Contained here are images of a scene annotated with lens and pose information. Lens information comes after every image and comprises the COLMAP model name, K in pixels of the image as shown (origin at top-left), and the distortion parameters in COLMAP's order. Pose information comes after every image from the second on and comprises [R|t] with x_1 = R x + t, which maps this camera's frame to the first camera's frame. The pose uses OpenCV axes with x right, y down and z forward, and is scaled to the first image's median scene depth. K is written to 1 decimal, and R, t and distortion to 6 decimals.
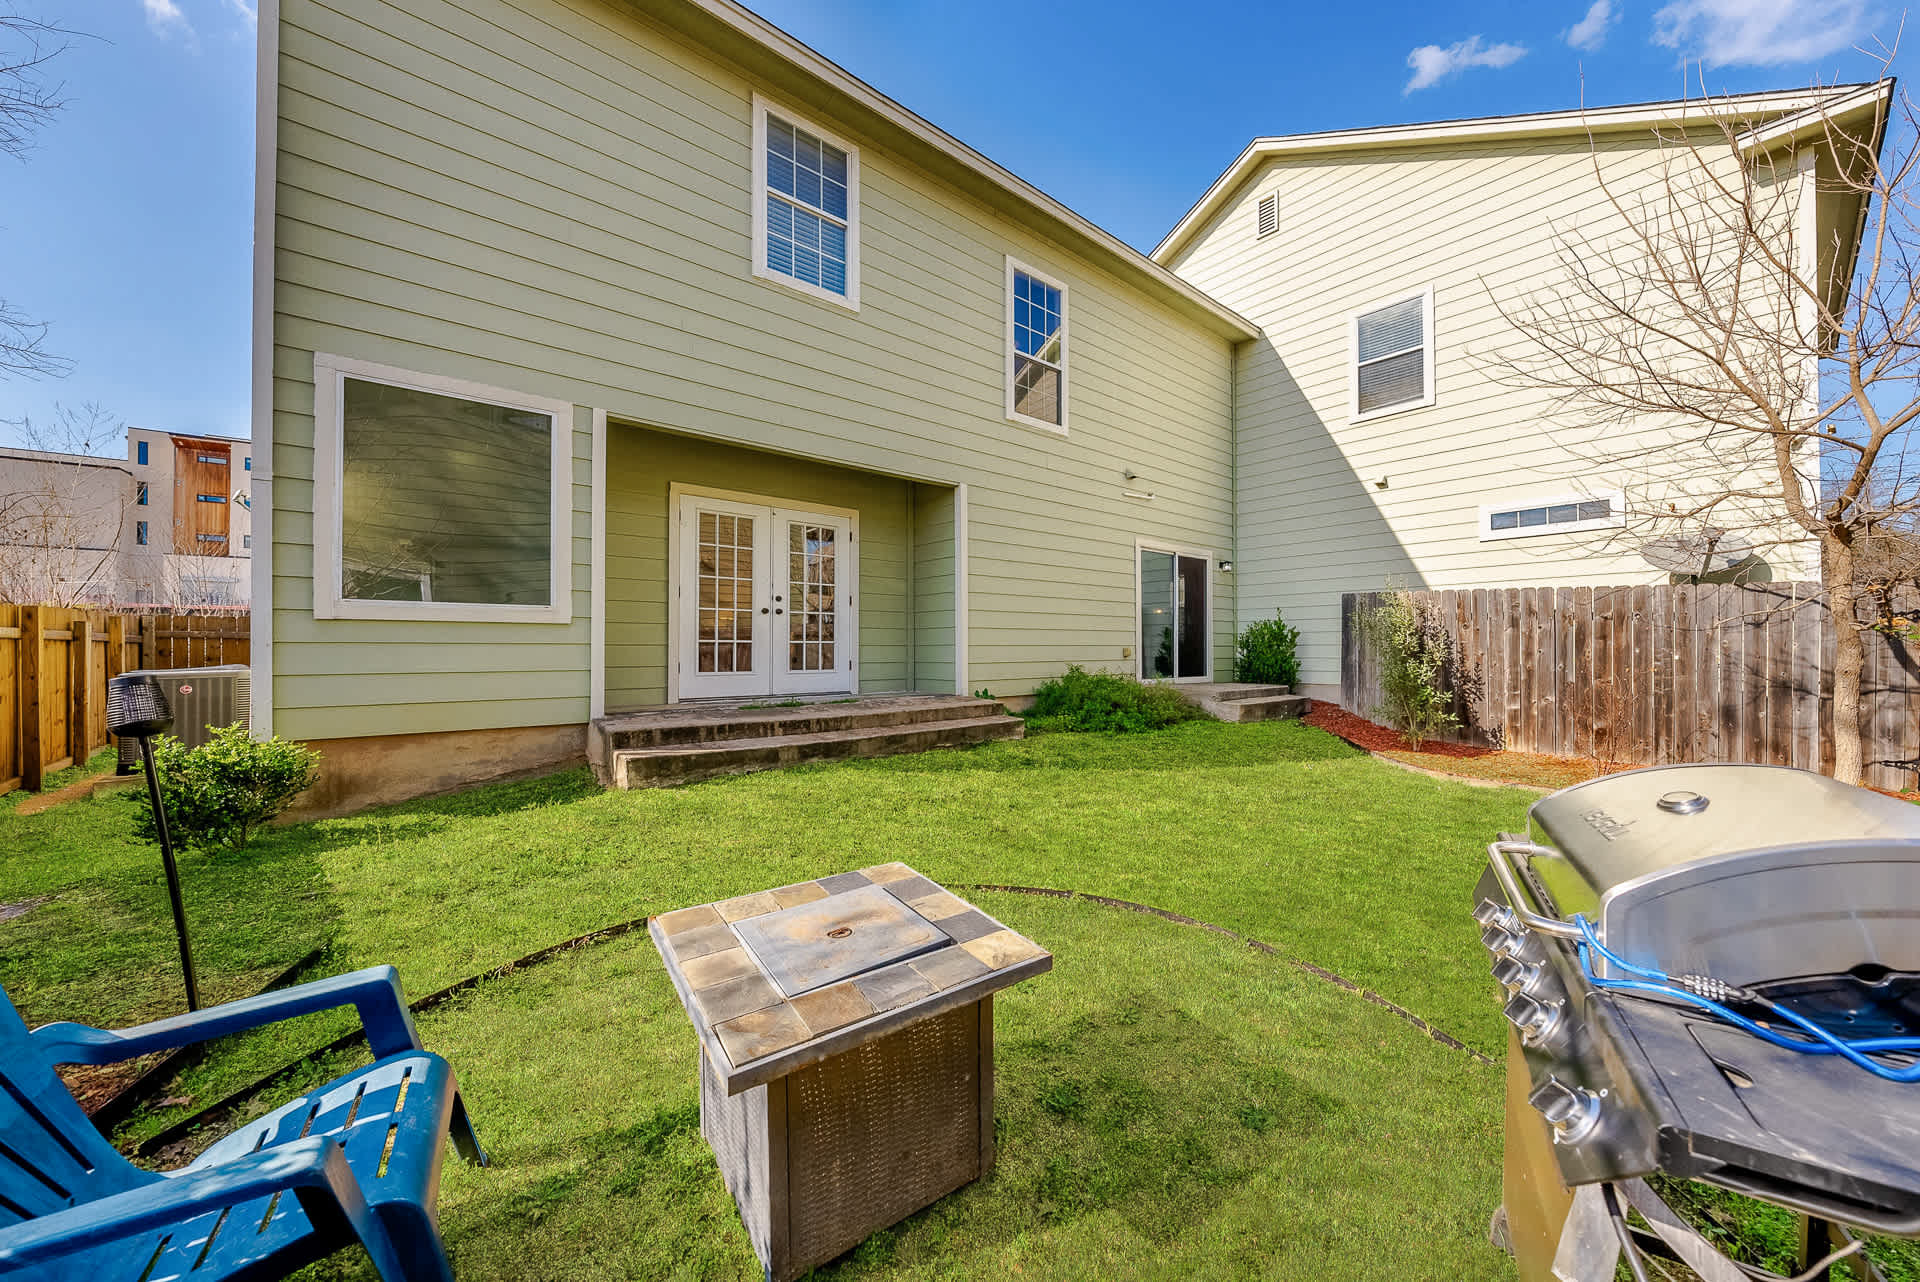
lens RADIAL K [[662.0, 0, 959.6], [0, 662.0, 641.8], [0, 0, 1]] dist [-0.001249, -0.000495]
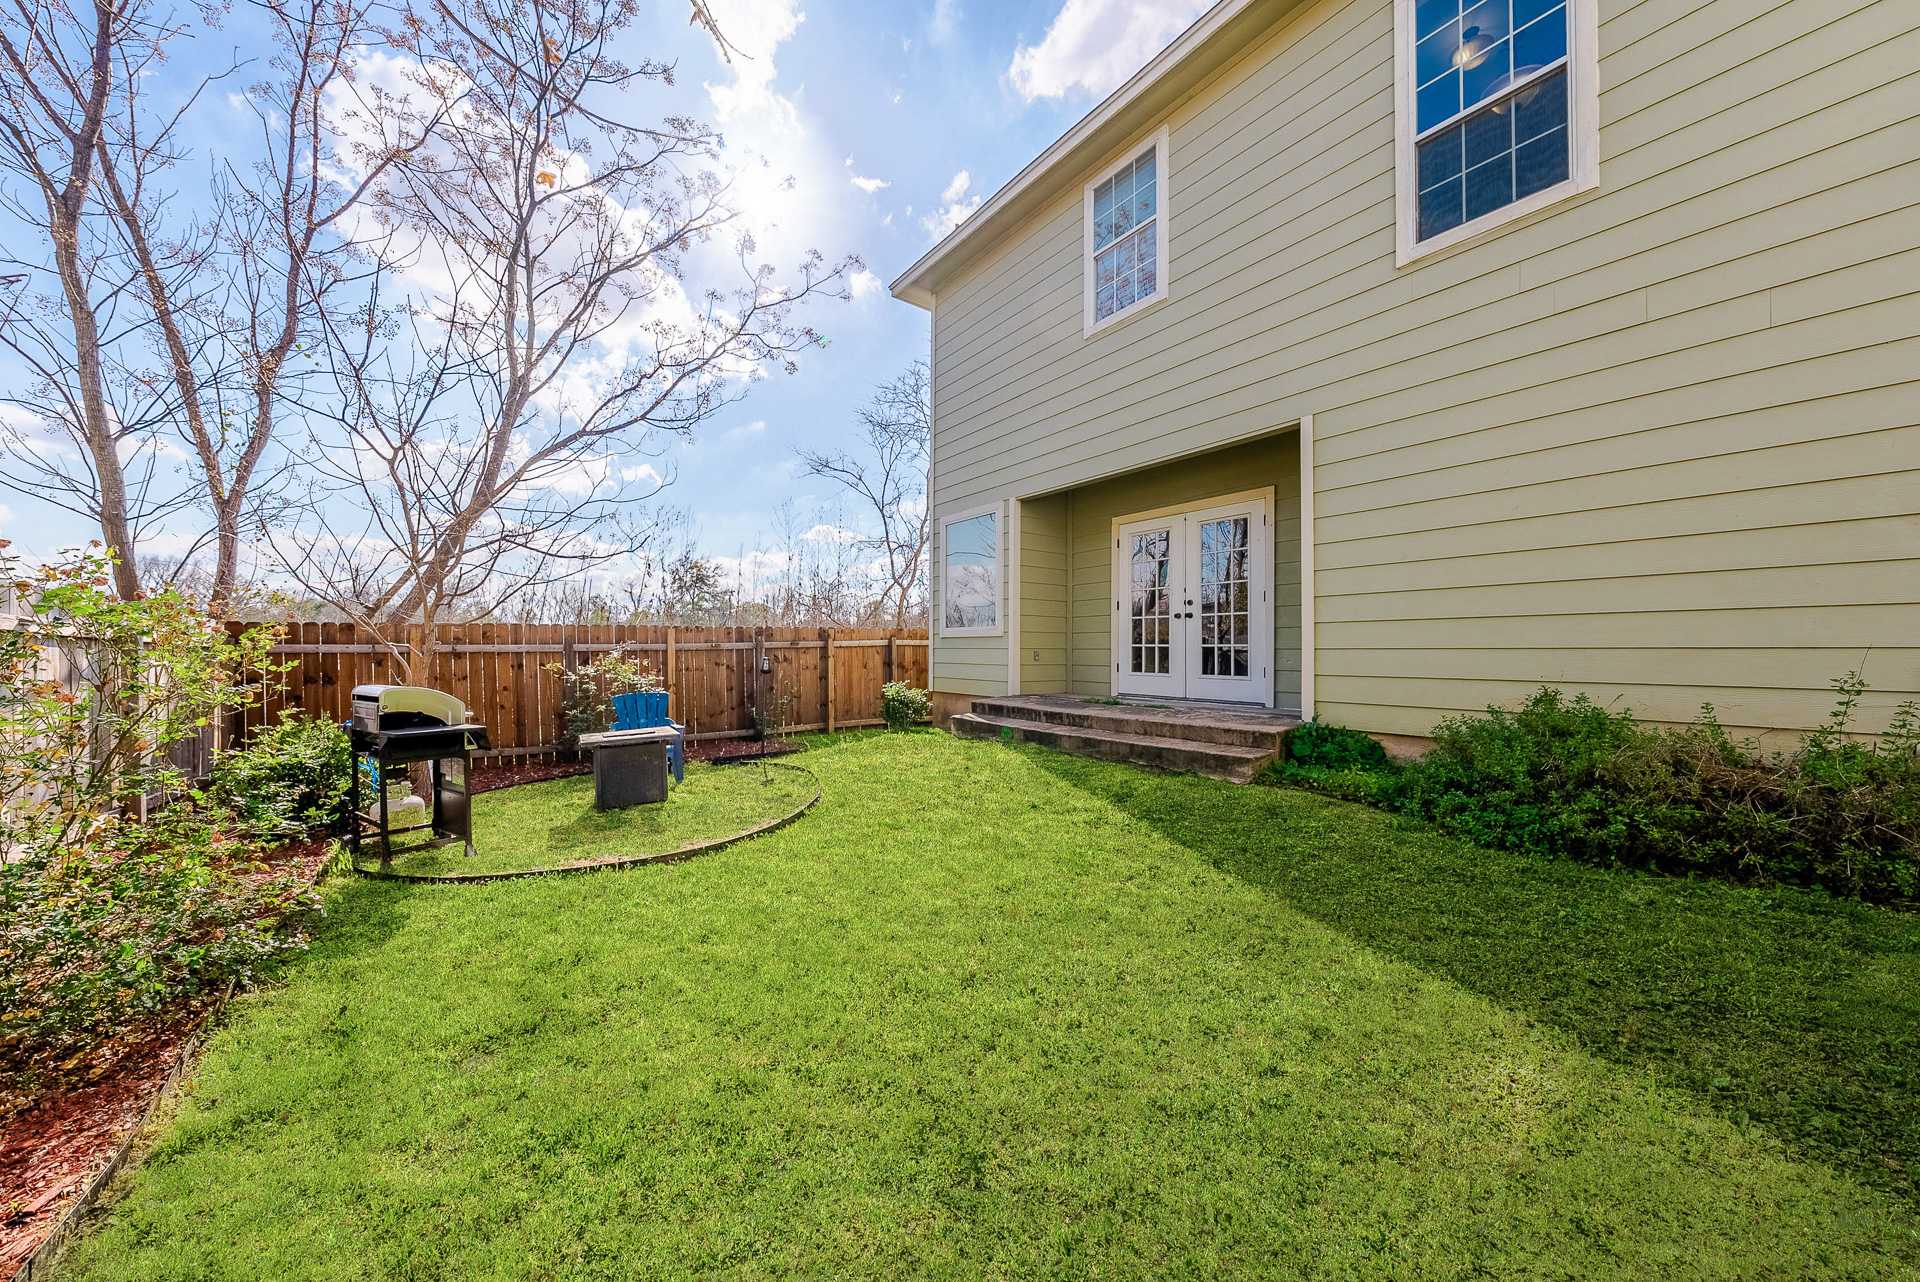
lens RADIAL K [[662.0, 0, 959.6], [0, 662.0, 646.3], [0, 0, 1]] dist [-0.001249, -0.000495]
pose [[-0.041681, -0.004446, -0.999121, 0.781015], [0.006098, 0.999970, -0.004705, 0.003923], [0.999112, -0.006289, -0.041653, 0.720047]]
